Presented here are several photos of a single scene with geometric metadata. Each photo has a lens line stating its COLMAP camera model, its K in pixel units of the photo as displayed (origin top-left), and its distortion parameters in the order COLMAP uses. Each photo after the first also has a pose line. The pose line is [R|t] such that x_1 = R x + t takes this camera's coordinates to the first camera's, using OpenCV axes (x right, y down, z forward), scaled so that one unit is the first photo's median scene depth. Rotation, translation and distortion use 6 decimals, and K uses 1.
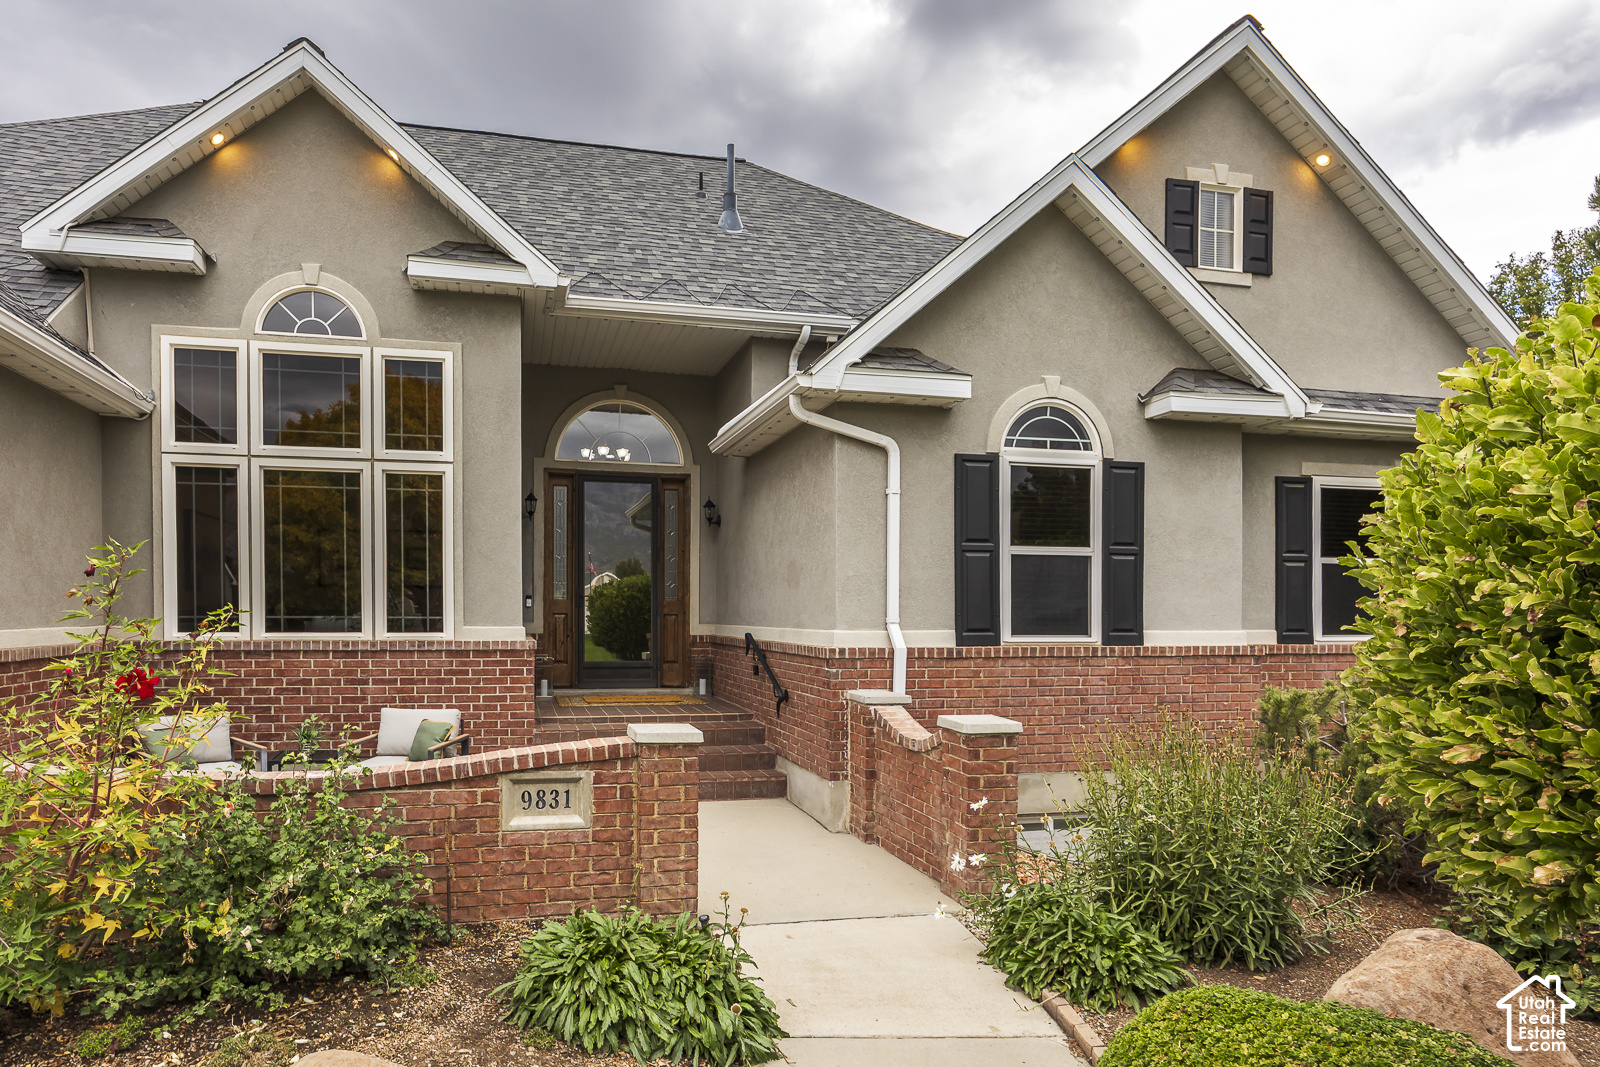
lens RADIAL K [[920.6, 0, 729.8], [0, 920.6, 637.9], [0, 0, 1]] dist [-0.009790, 0.001366]
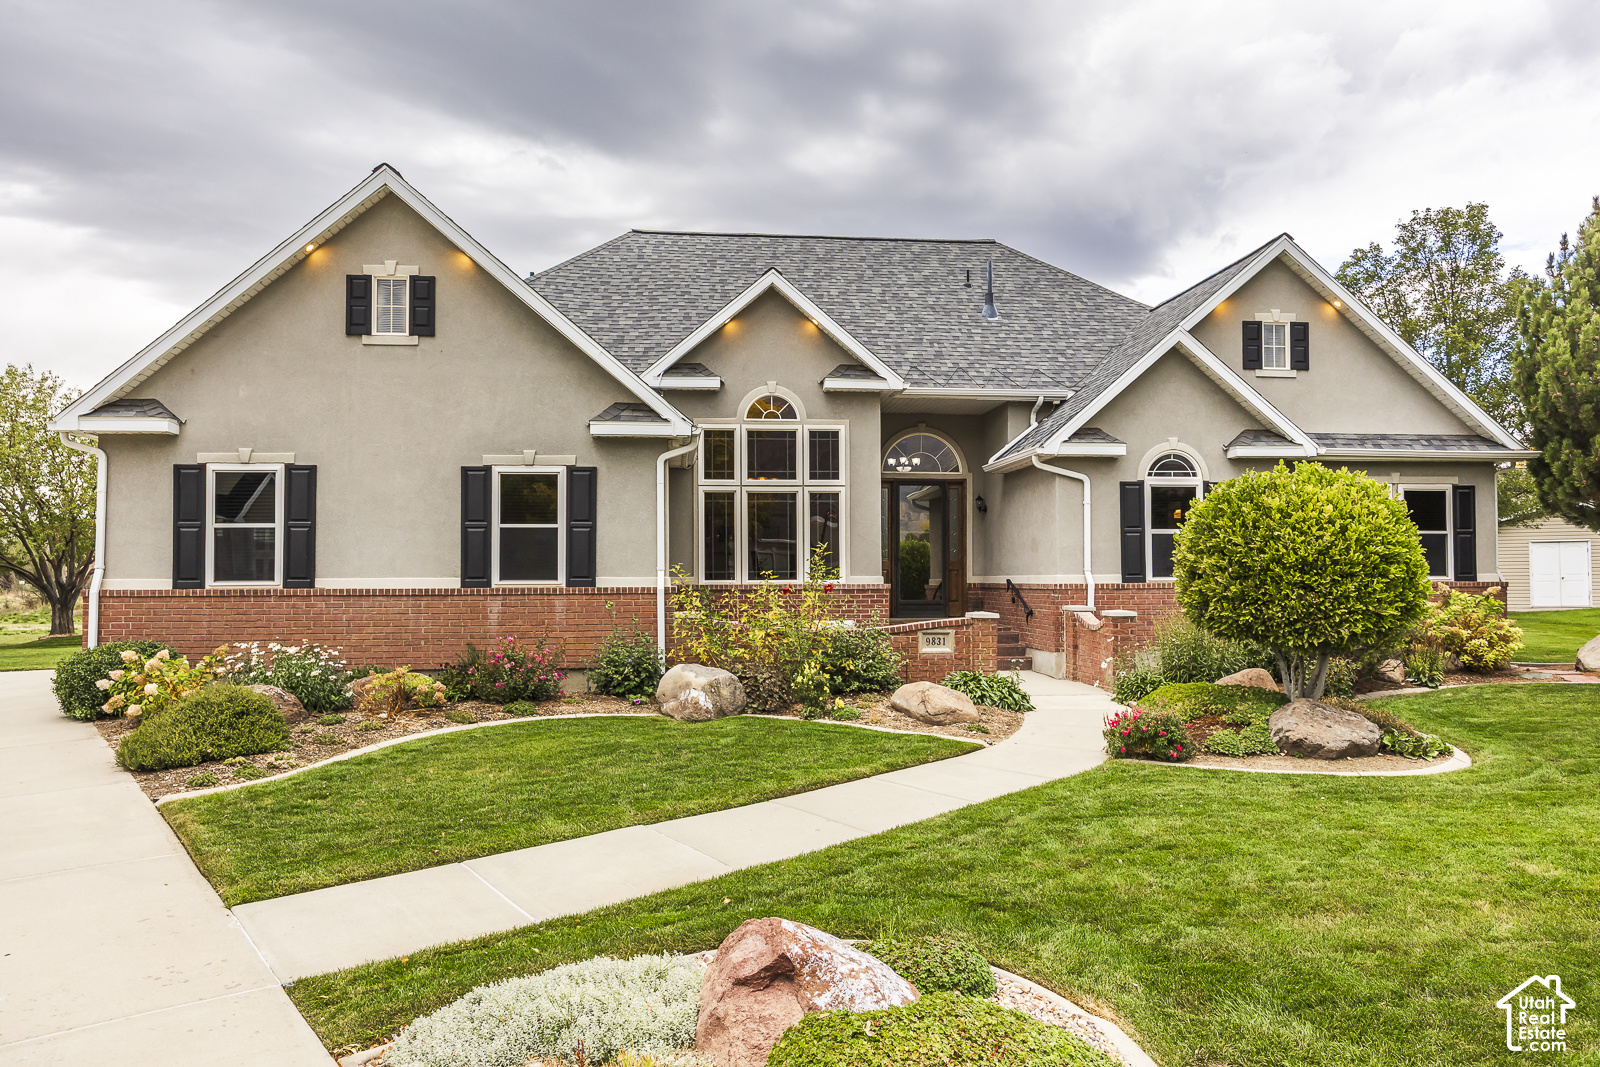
lens RADIAL K [[1161.3, 0, 870.6], [0, 1161.3, 573.8], [0, 0, 1]] dist [-0.005775, -0.006709]
pose [[0.997496, -0.010463, -0.069943, -0.093792], [0.008372, 0.999511, -0.030111, 0.052708], [0.070224, 0.029450, 0.997096, -1.294667]]
